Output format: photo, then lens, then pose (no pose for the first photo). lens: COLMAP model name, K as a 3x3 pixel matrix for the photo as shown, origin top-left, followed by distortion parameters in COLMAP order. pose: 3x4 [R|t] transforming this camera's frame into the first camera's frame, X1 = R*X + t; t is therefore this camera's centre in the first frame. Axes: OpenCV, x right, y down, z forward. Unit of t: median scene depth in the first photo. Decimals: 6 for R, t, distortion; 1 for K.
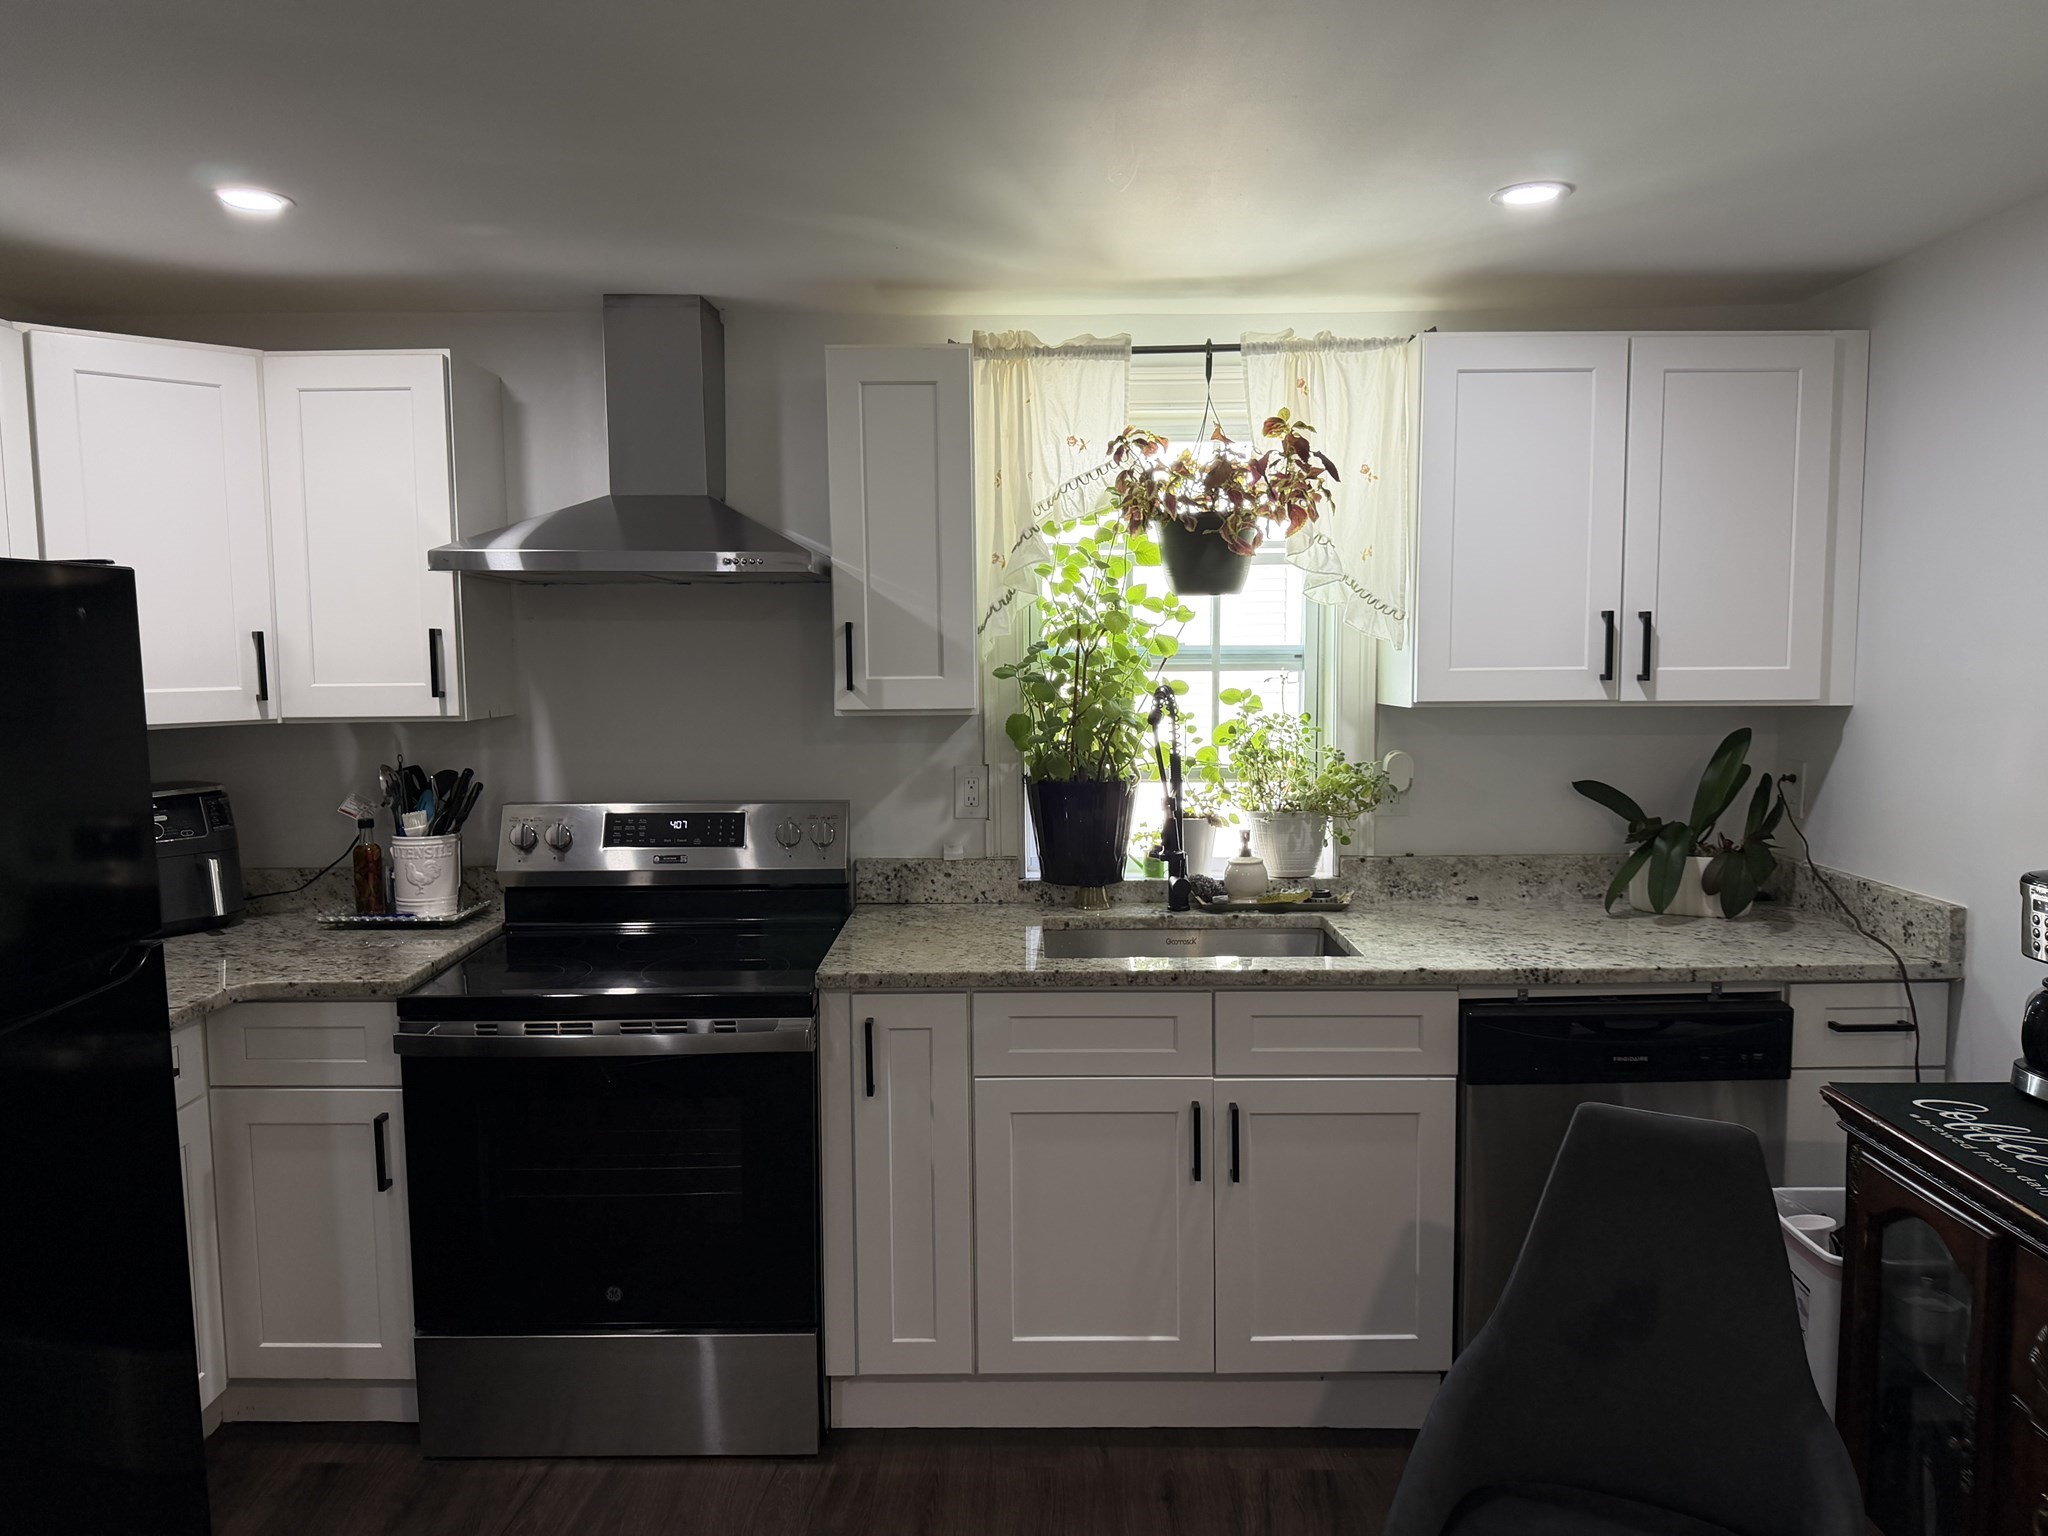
lens RADIAL K [[1447.3, 0, 1008.8], [0, 1447.3, 767.9], [0, 0, 1]] dist [0.059583, -0.074340]
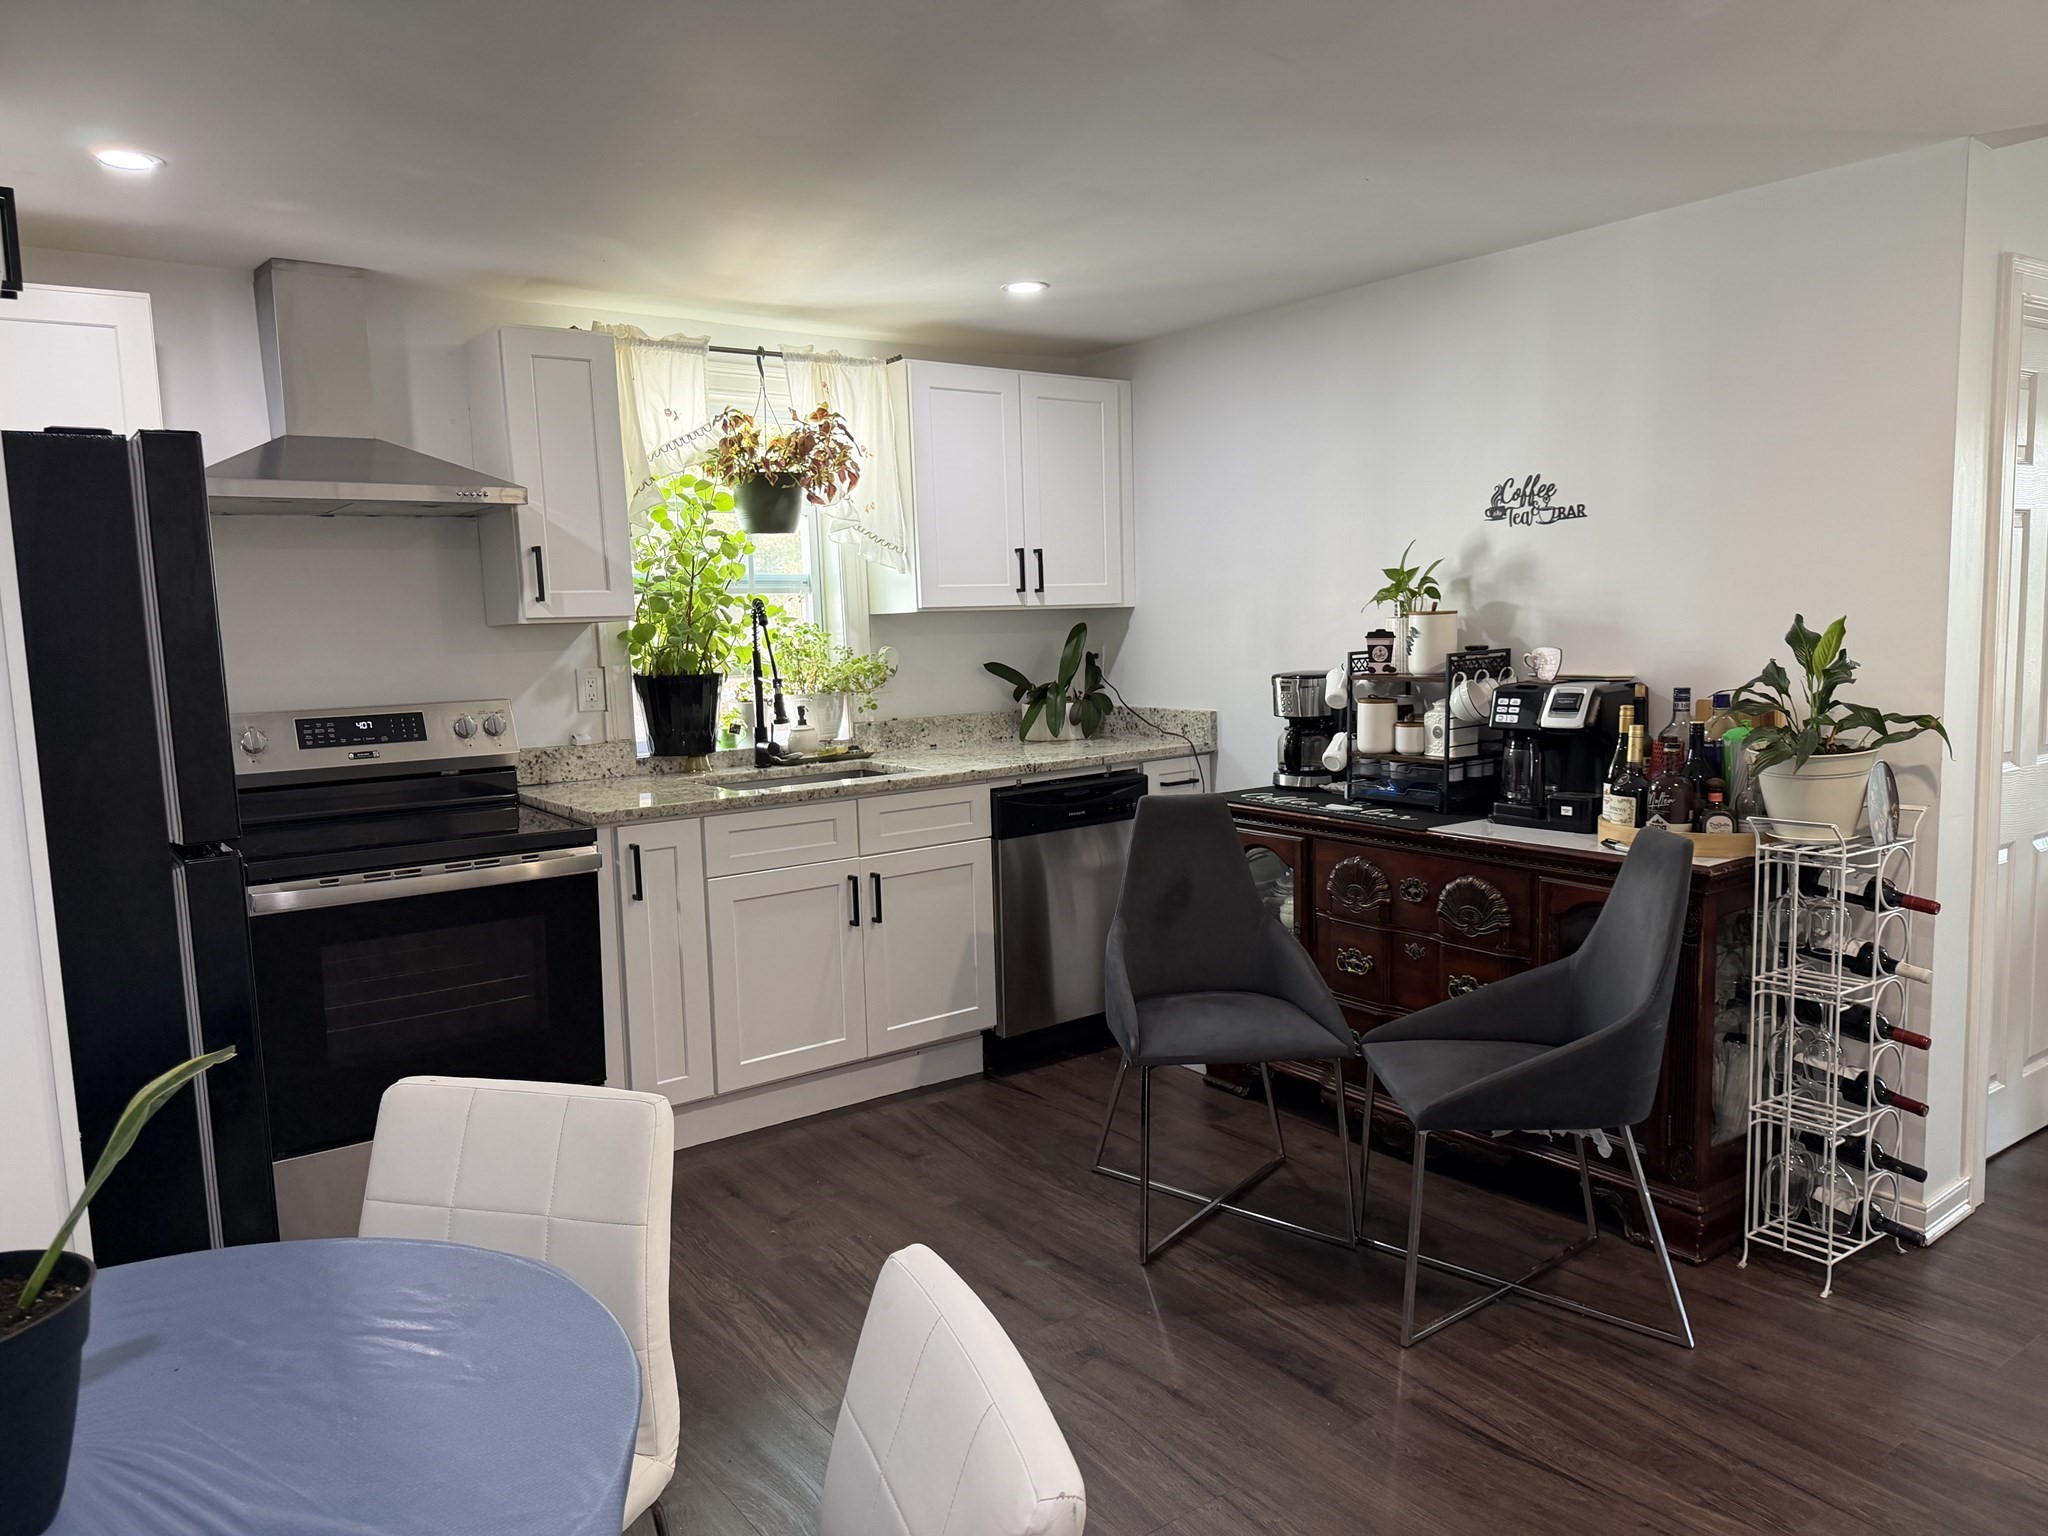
lens RADIAL K [[1447.3, 0, 1042.1], [0, 1447.3, 780.8], [0, 0, 1]] dist [0.059583, -0.074340]
pose [[0.786688, -0.085038, 0.611466, -0.529919], [0.076982, 0.996249, 0.039508, 0.080579], [-0.612532, 0.015992, 0.790284, -0.243495]]
